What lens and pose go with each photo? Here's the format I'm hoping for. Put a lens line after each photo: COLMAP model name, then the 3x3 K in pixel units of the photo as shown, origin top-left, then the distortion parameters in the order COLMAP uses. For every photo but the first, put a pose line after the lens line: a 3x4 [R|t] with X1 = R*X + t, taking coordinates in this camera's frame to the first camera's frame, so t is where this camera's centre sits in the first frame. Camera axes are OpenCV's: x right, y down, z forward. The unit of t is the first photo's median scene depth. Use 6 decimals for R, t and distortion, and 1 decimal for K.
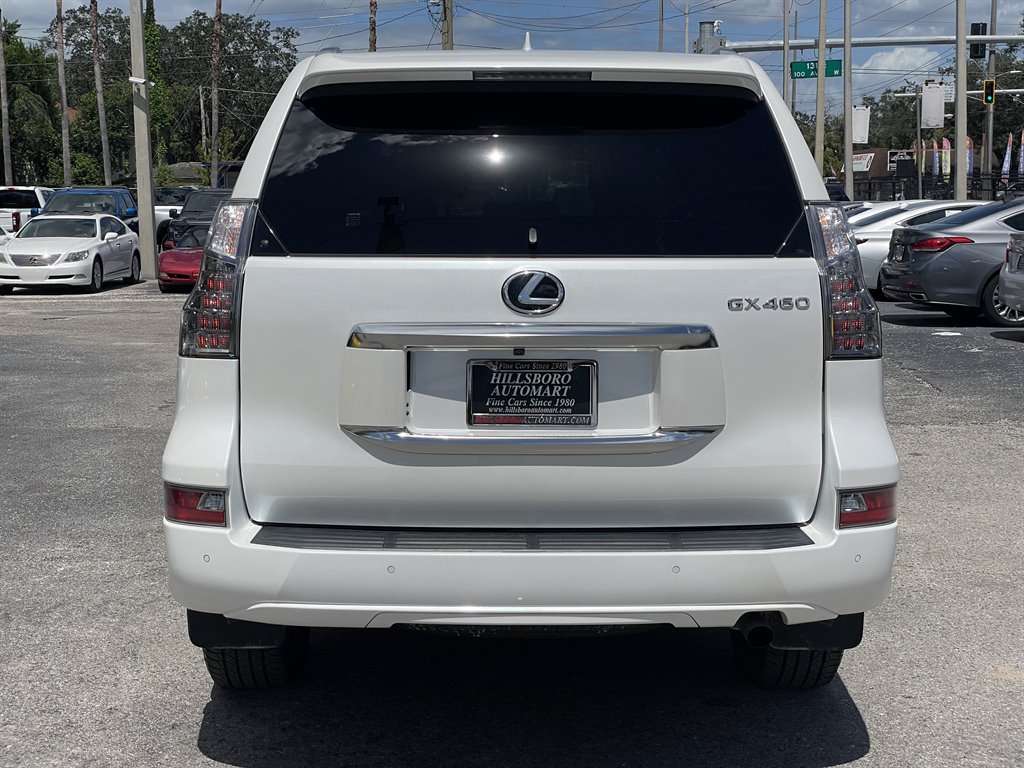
lens RADIAL K [[1629.9, 0, 503.3], [0, 1629.9, 379.8], [0, 0, 1]] dist [0.243191, -0.773139]
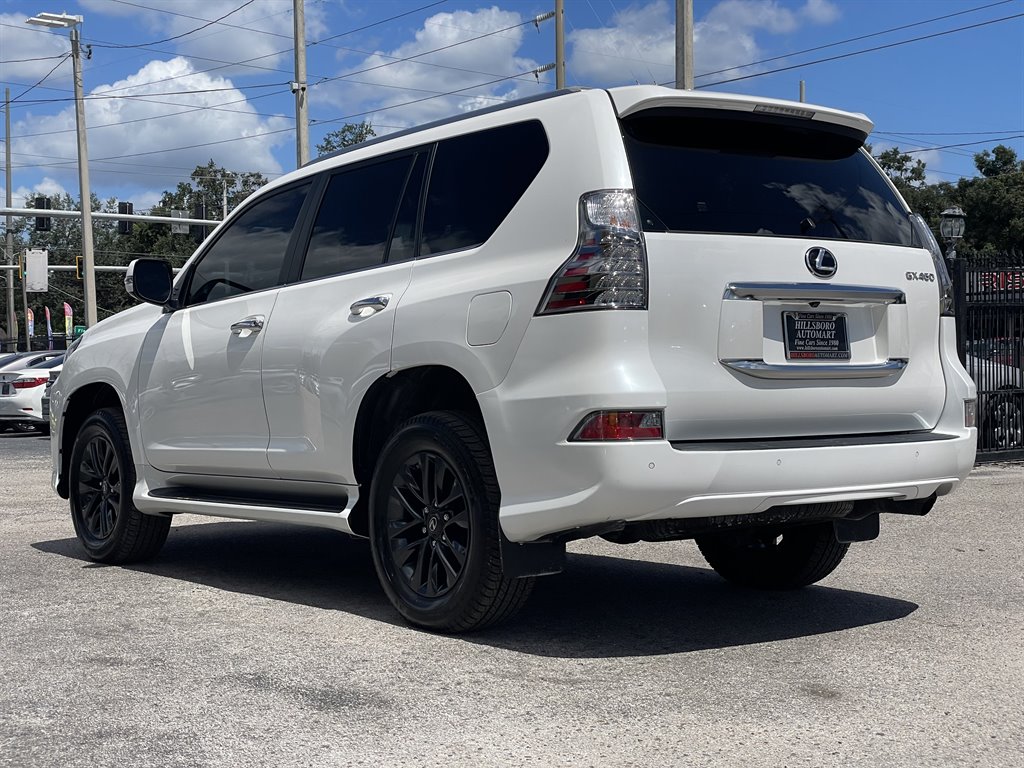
lens RADIAL K [[1668.1, 0, 509.8], [0, 1668.1, 444.8], [0, 0, 1]] dist [0.239174, -0.973901]
pose [[0.776229, -0.036267, 0.629407, -1.080060], [0.091546, 0.994247, -0.055611, 0.154726], [-0.623769, 0.100787, 0.775083, 0.067540]]
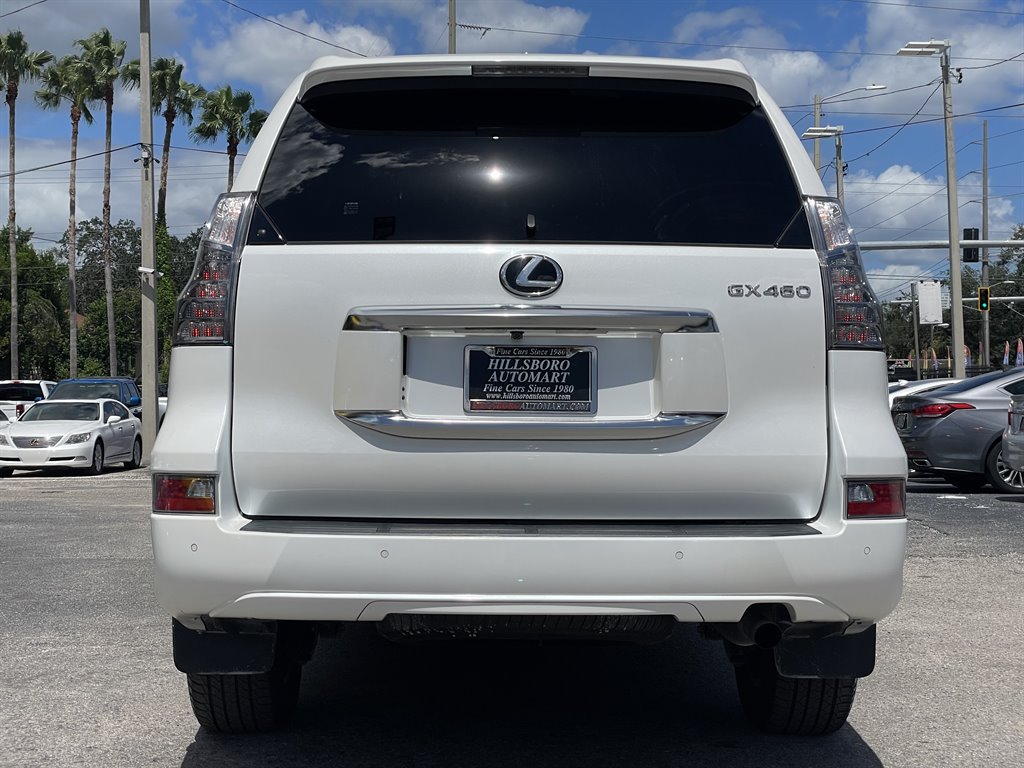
lens RADIAL K [[1629.9, 0, 503.3], [0, 1629.9, 379.8], [0, 0, 1]] dist [0.243191, -0.773139]
pose [[0.999996, 0.002249, -0.001700, 0.003038], [-0.002469, 0.989736, -0.142885, 0.148362], [0.001361, 0.142889, 0.989738, 0.027639]]
